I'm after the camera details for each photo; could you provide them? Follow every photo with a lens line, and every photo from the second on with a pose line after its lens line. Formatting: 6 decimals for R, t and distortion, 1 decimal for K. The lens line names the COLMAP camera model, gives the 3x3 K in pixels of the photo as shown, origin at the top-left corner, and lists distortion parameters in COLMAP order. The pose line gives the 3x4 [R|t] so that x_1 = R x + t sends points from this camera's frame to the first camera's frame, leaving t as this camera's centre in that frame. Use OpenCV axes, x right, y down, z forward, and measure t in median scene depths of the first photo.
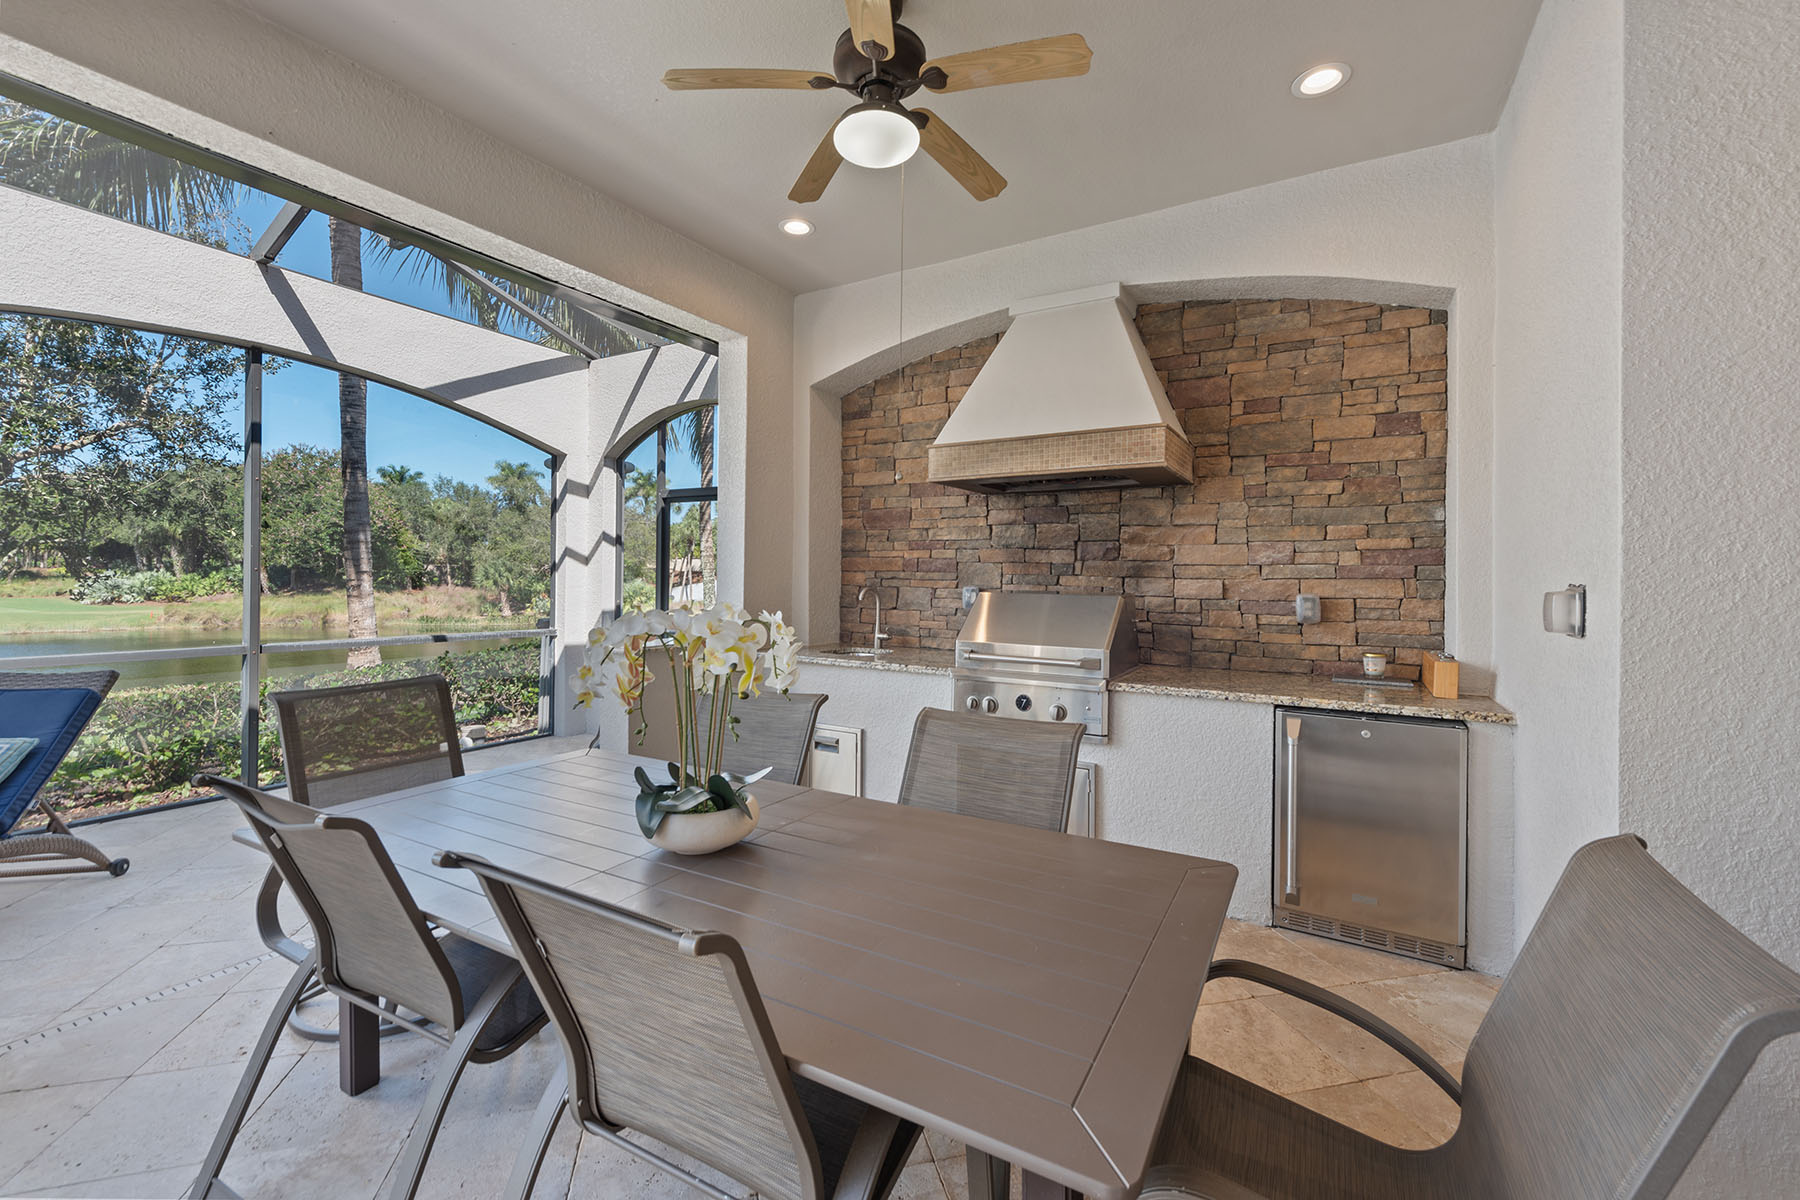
lens RADIAL K [[764.6, 0, 906.7], [0, 764.6, 588.3], [0, 0, 1]] dist [0.007830, 0.000423]
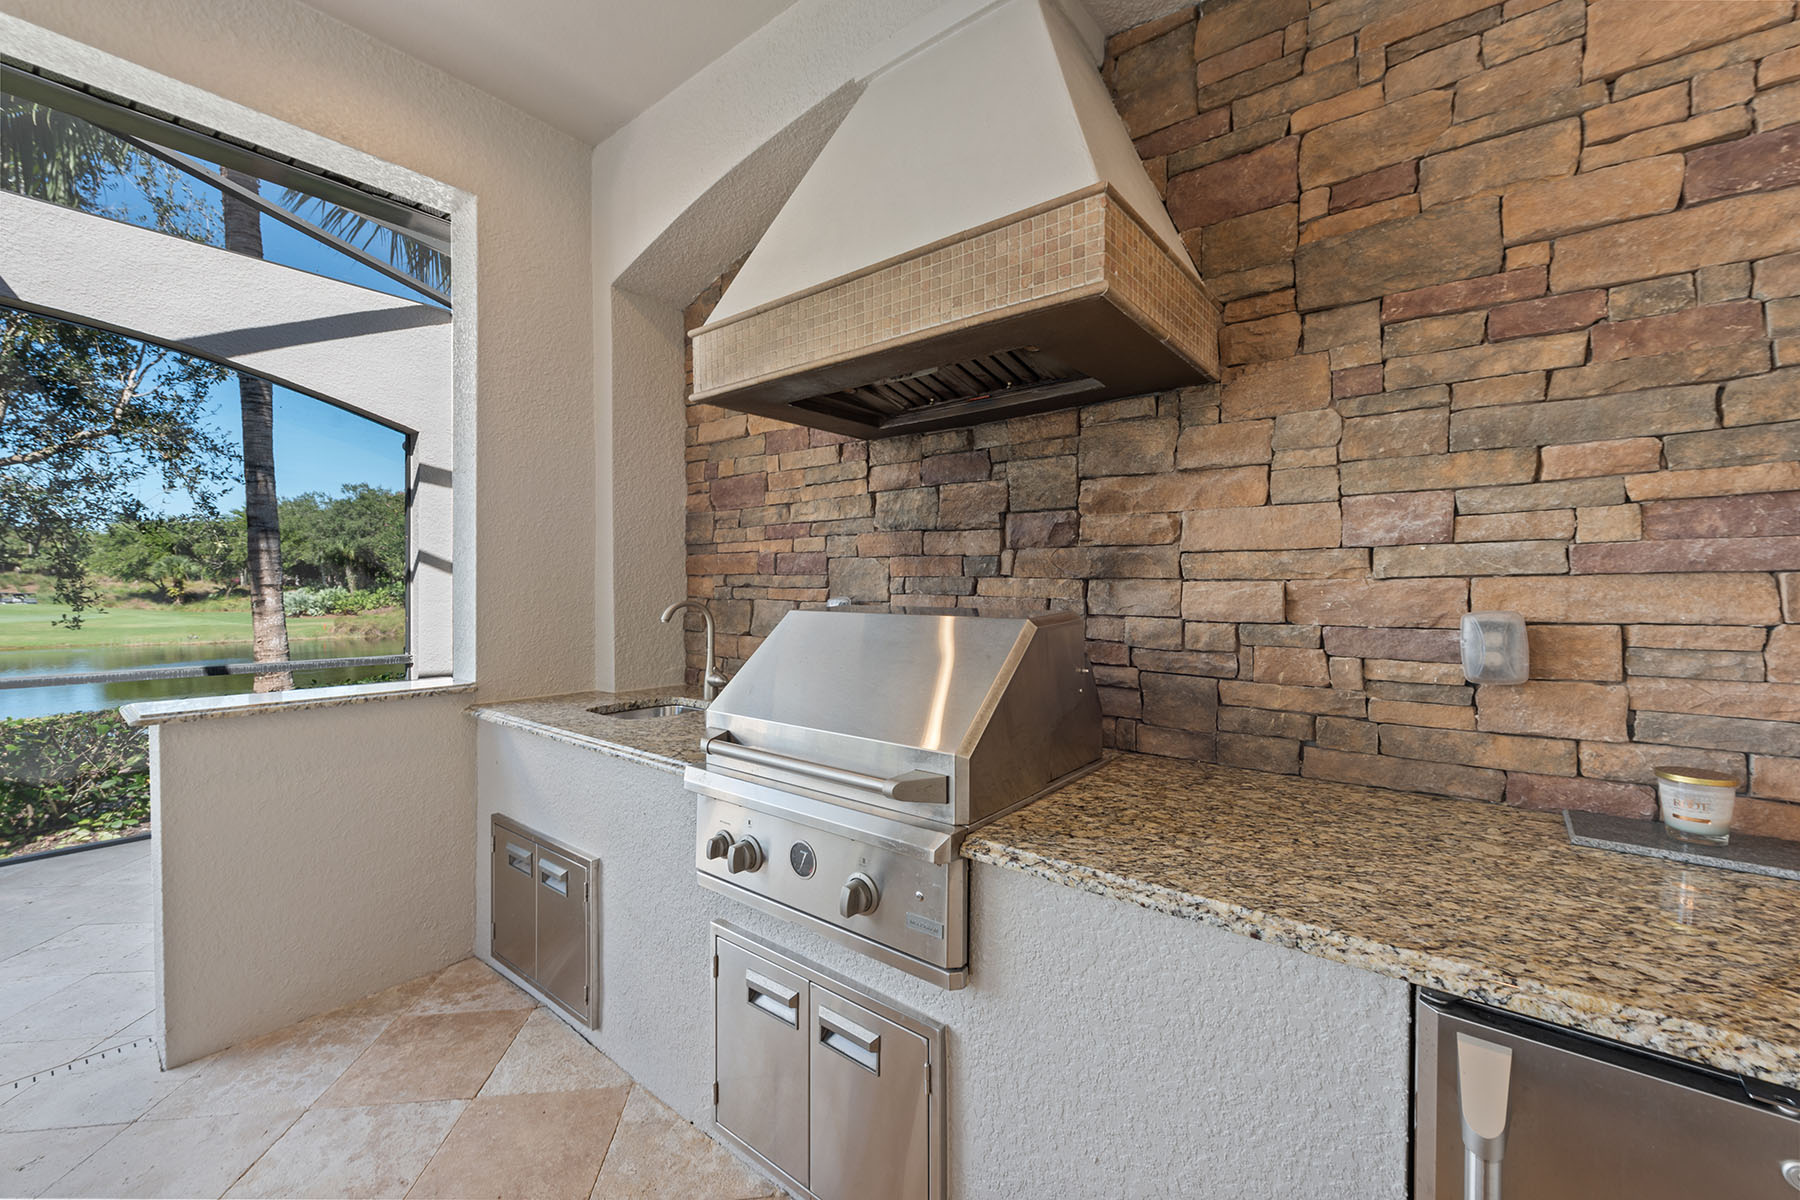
lens RADIAL K [[751.7, 0, 900.0], [0, 751.7, 600.0], [0, 0, 1]] dist [0.001206, -0.001009]
pose [[0.990509, -0.005922, -0.137321, 0.242703], [0.006070, 0.999981, 0.000660, -0.001601], [0.137315, -0.001487, 0.990526, 0.512554]]
